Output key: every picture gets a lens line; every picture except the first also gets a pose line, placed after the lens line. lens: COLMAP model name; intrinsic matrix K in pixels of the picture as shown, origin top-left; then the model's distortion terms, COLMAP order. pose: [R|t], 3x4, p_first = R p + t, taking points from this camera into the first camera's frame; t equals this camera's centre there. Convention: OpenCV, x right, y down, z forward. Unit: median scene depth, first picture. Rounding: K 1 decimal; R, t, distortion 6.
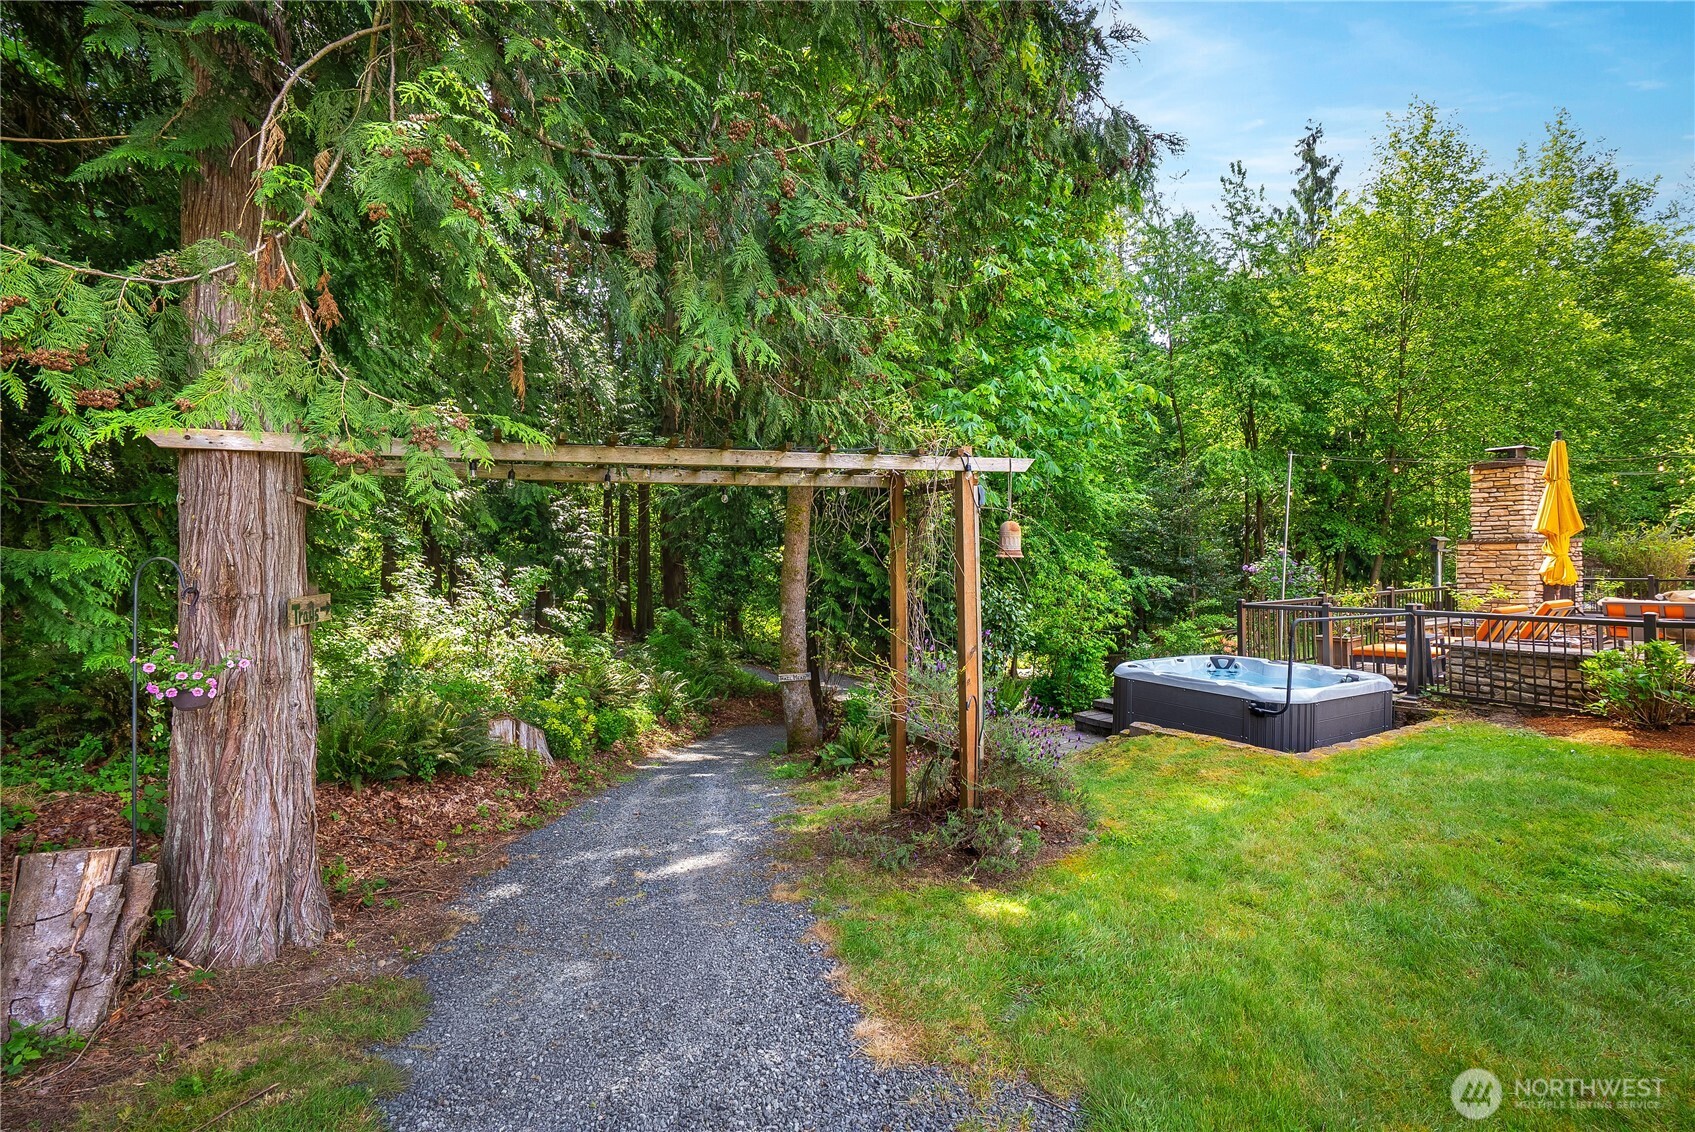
lens RADIAL K [[782.0, 0, 846.8], [0, 782.0, 565.6], [0, 0, 1]] dist [-0.000686, -0.000006]
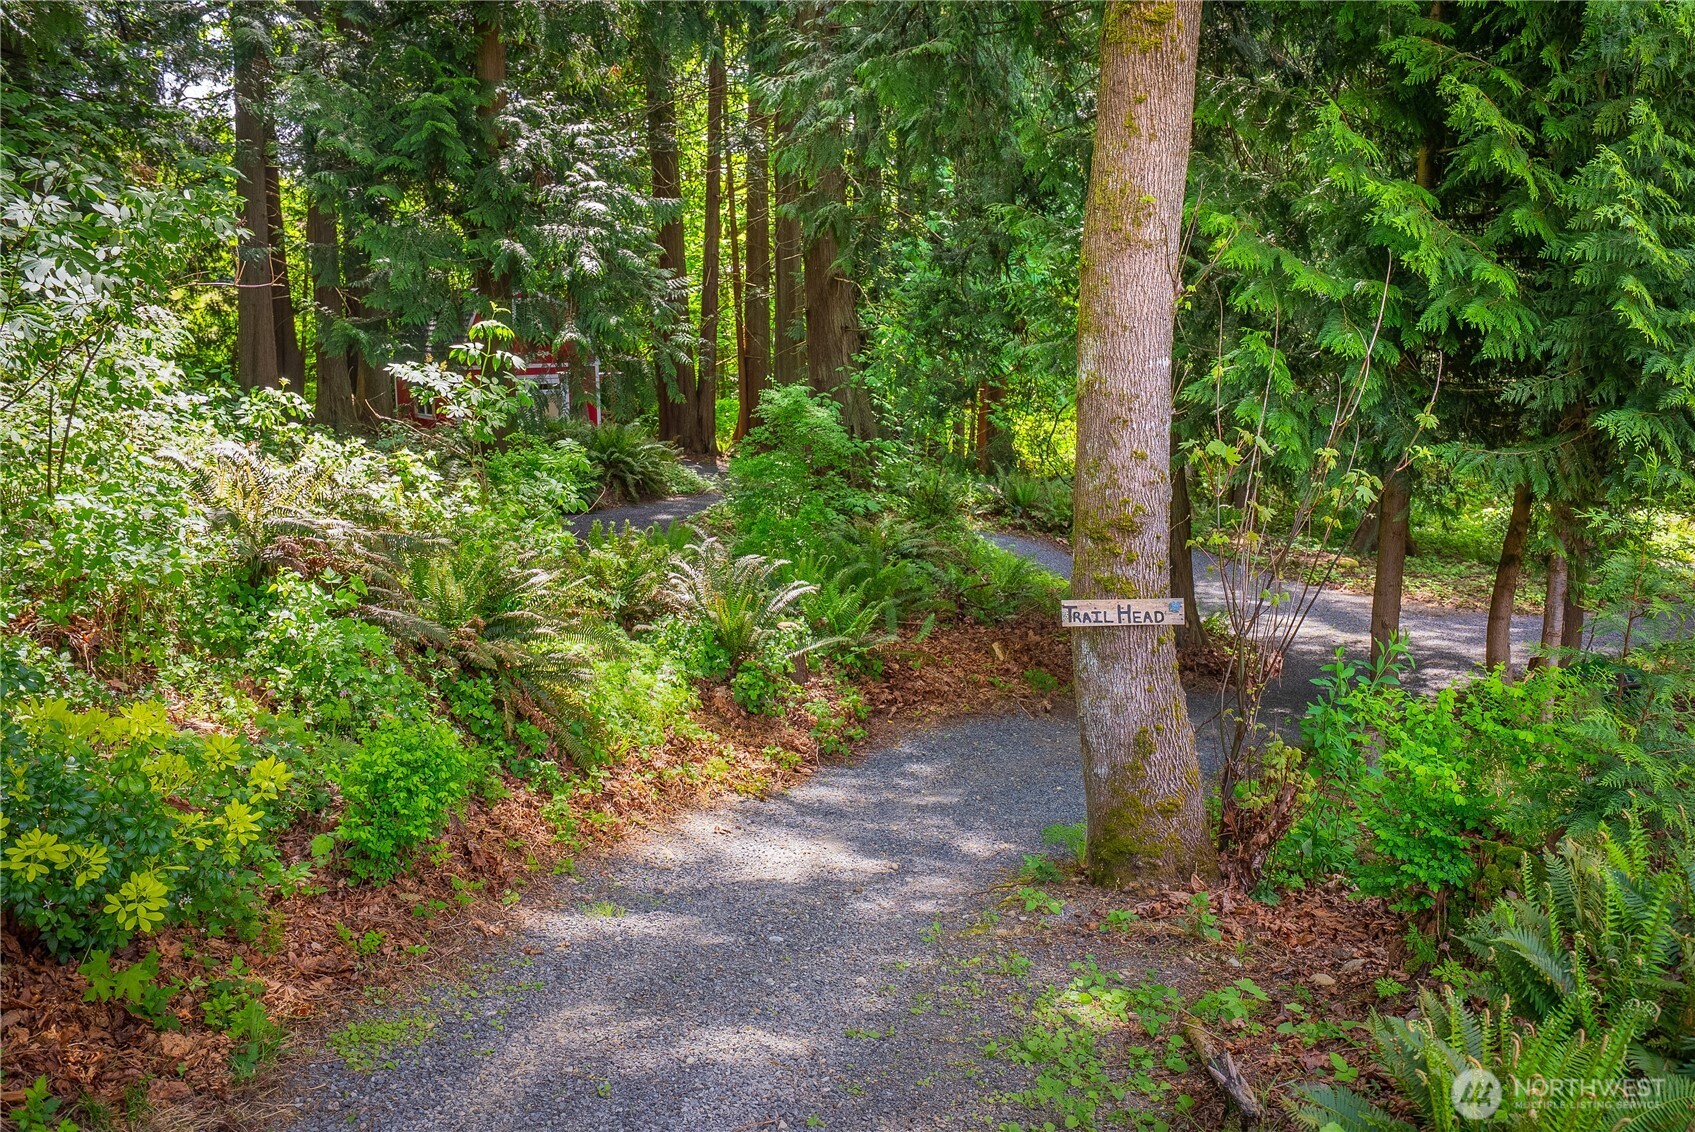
lens RADIAL K [[1559.2, 0, 846.4], [0, 1559.2, 565.5], [0, 0, 1]] dist [-0.008870, 0.000000]
pose [[0.969651, 0.039725, -0.241245, -0.024674], [-0.002400, 0.988211, 0.153079, 0.036620], [0.244482, -0.147855, 0.958315, 0.379224]]
